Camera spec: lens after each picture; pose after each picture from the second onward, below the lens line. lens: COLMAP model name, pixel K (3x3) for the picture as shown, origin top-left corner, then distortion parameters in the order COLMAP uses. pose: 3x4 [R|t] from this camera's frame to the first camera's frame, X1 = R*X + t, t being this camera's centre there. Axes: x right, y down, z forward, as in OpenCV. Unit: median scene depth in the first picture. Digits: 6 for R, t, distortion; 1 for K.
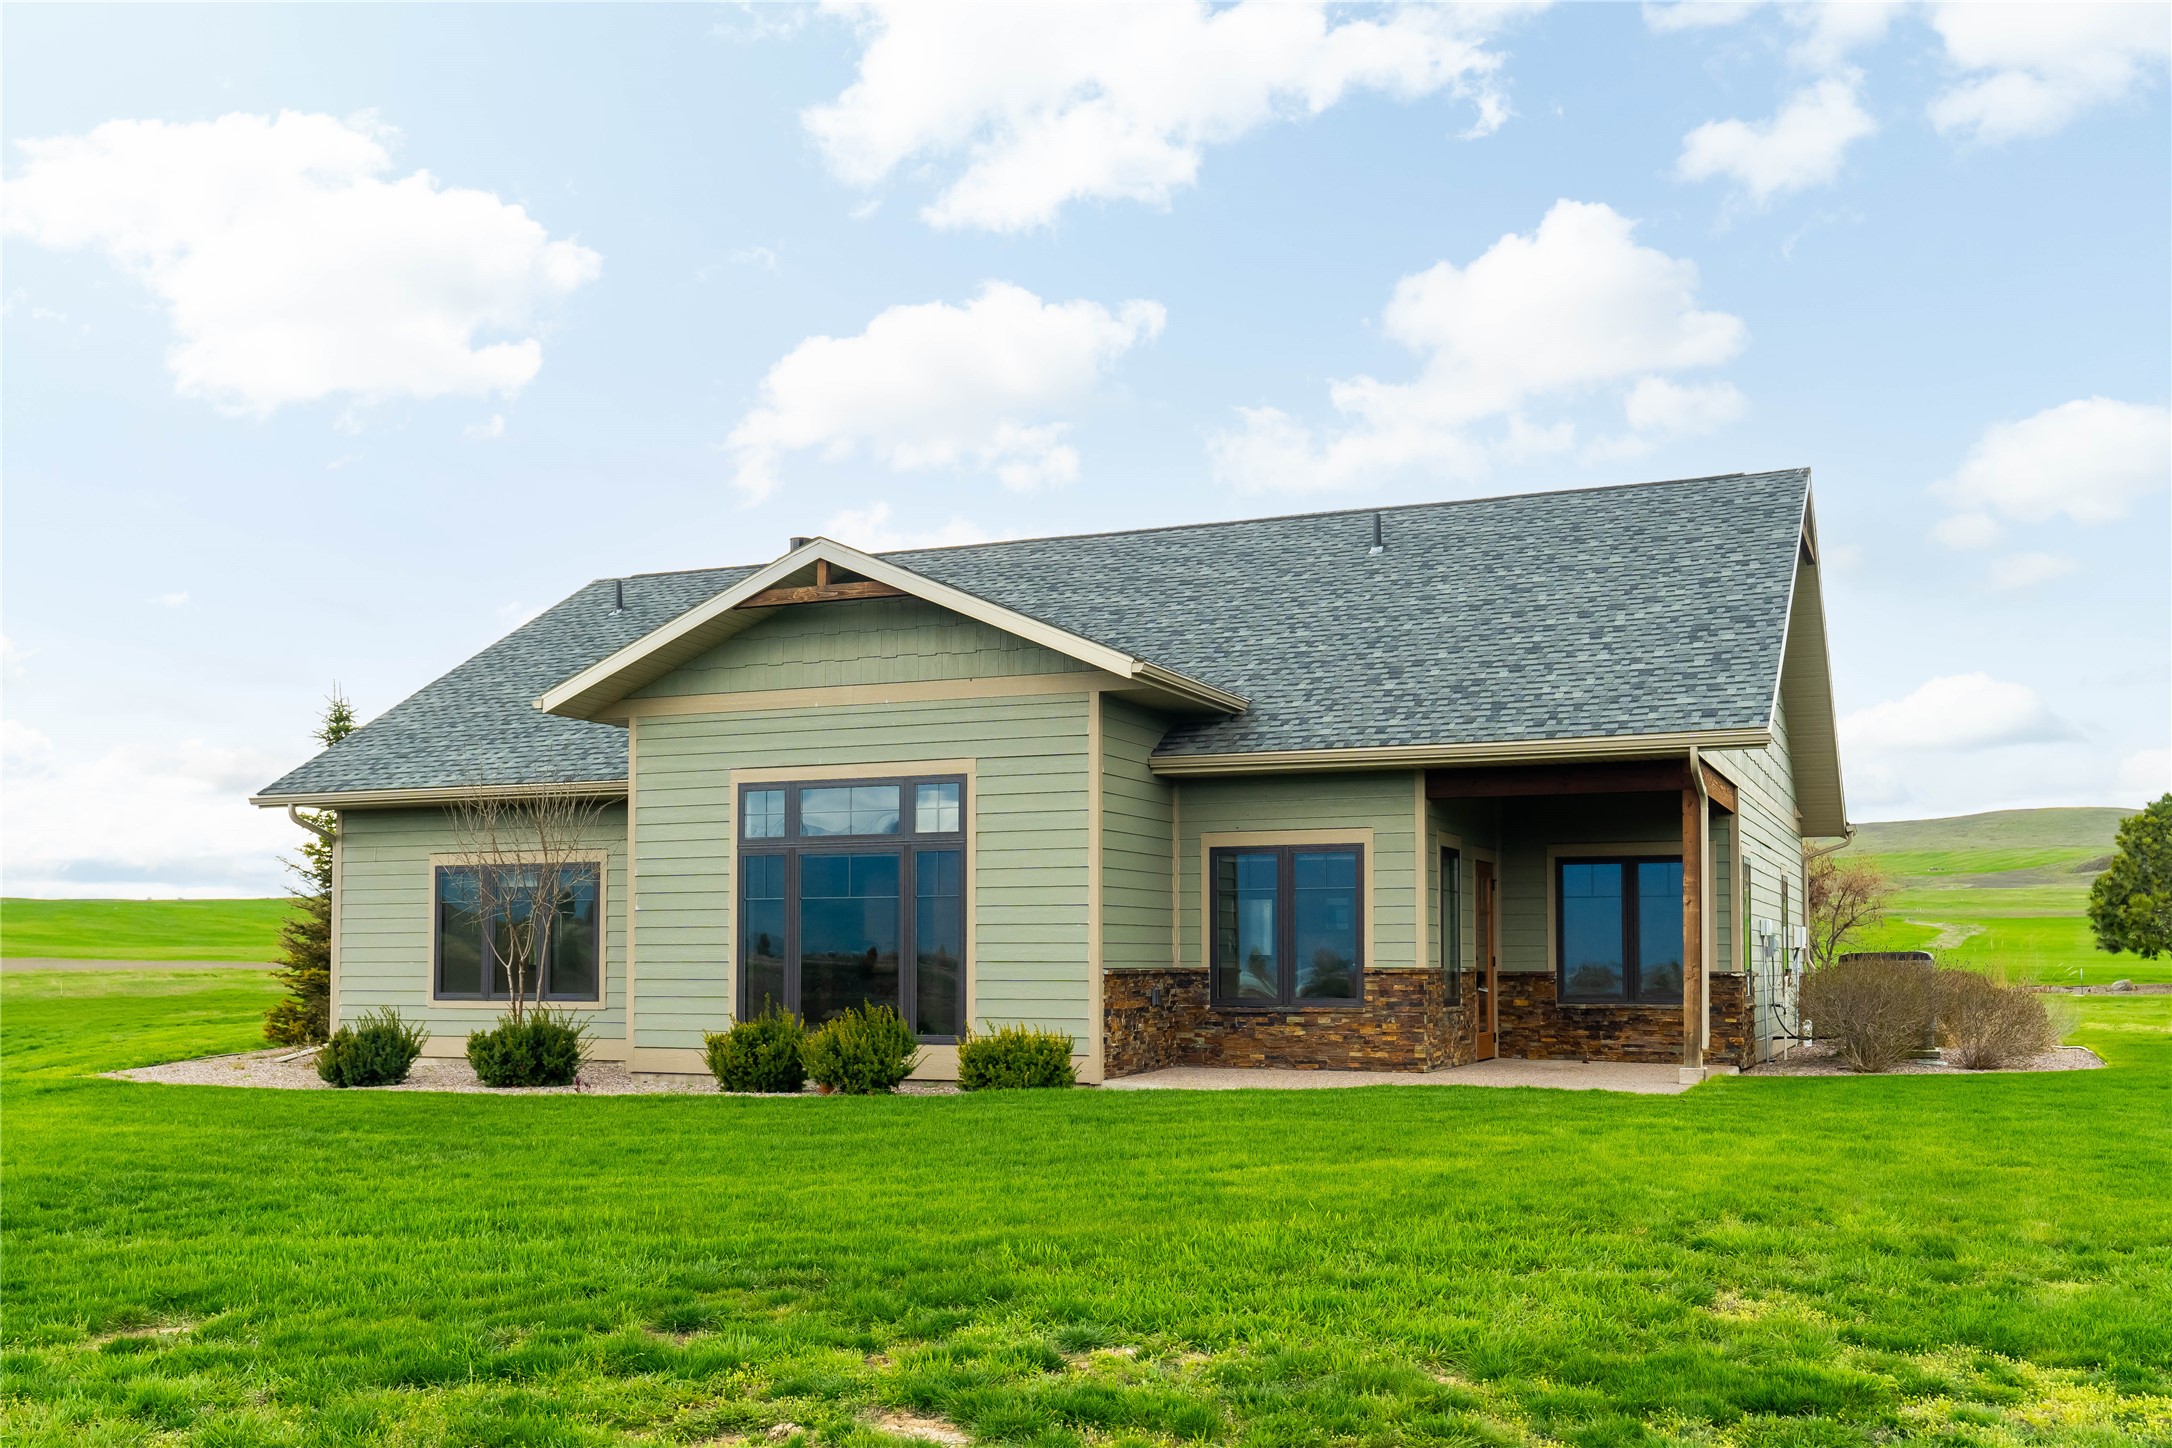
lens RADIAL K [[2009.7, 0, 1089.7], [0, 2009.7, 875.6], [0, 0, 1]] dist [-0.004920, -0.005774]
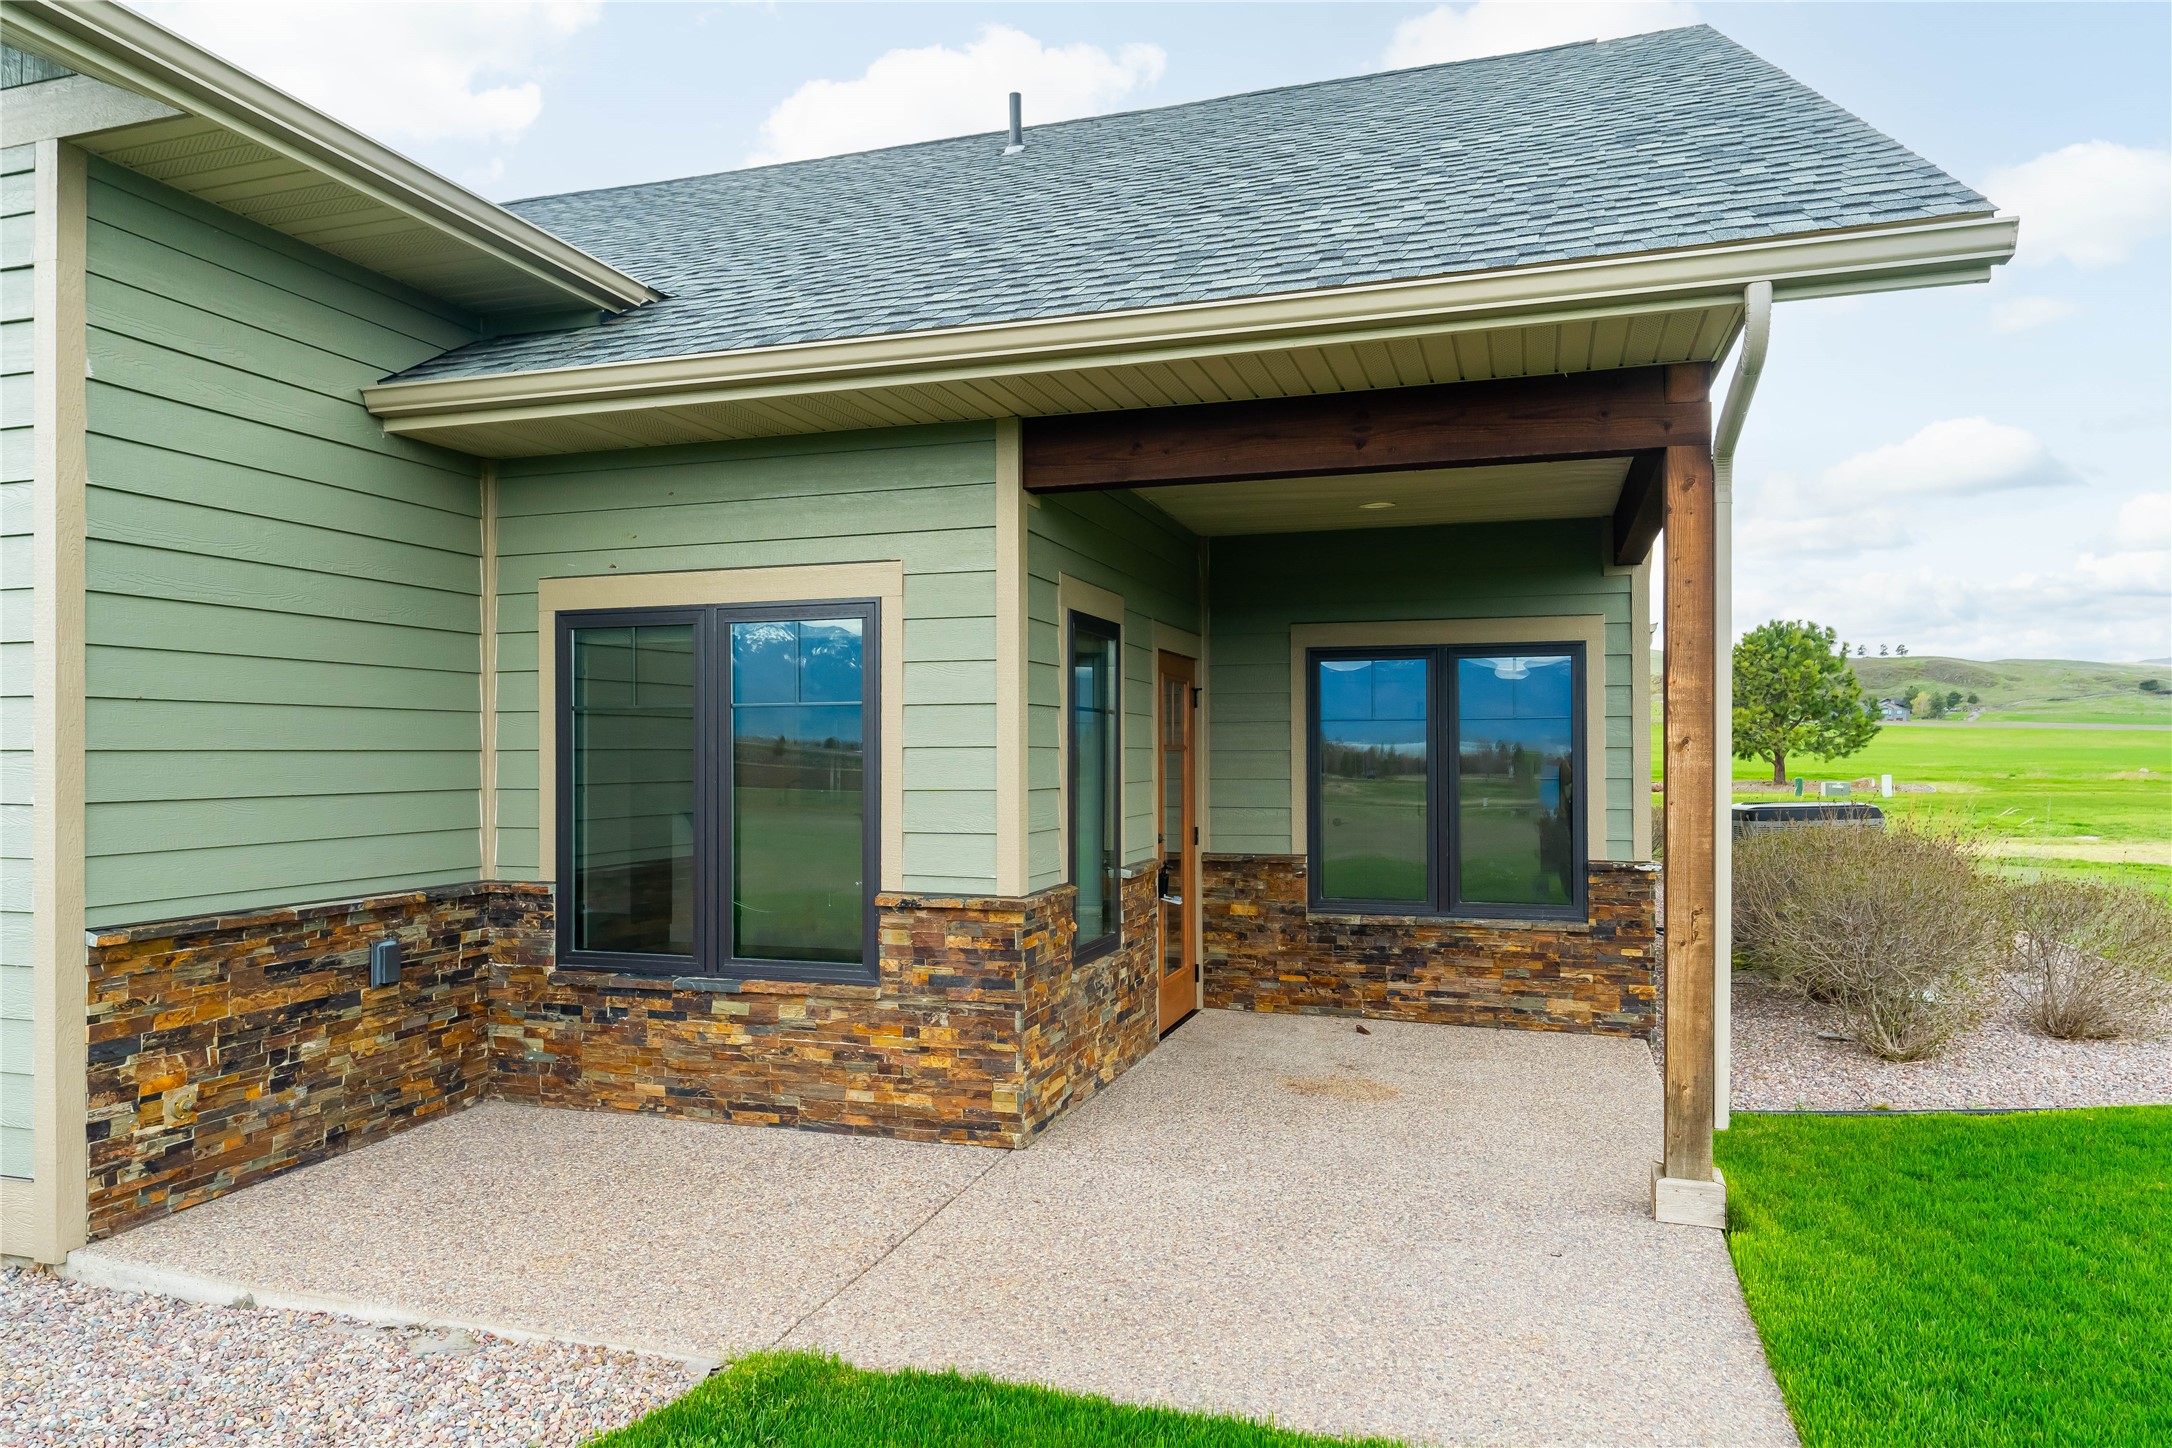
lens RADIAL K [[1361.4, 0, 1086.0], [0, 1361.4, 724.0], [0, 0, 1]] dist [-0.000745, -0.000410]
pose [[0.995171, -0.000270, 0.098154, 0.147399], [-0.001933, 0.999749, 0.022342, 0.003950], [-0.098135, -0.022424, 0.994920, 0.692139]]
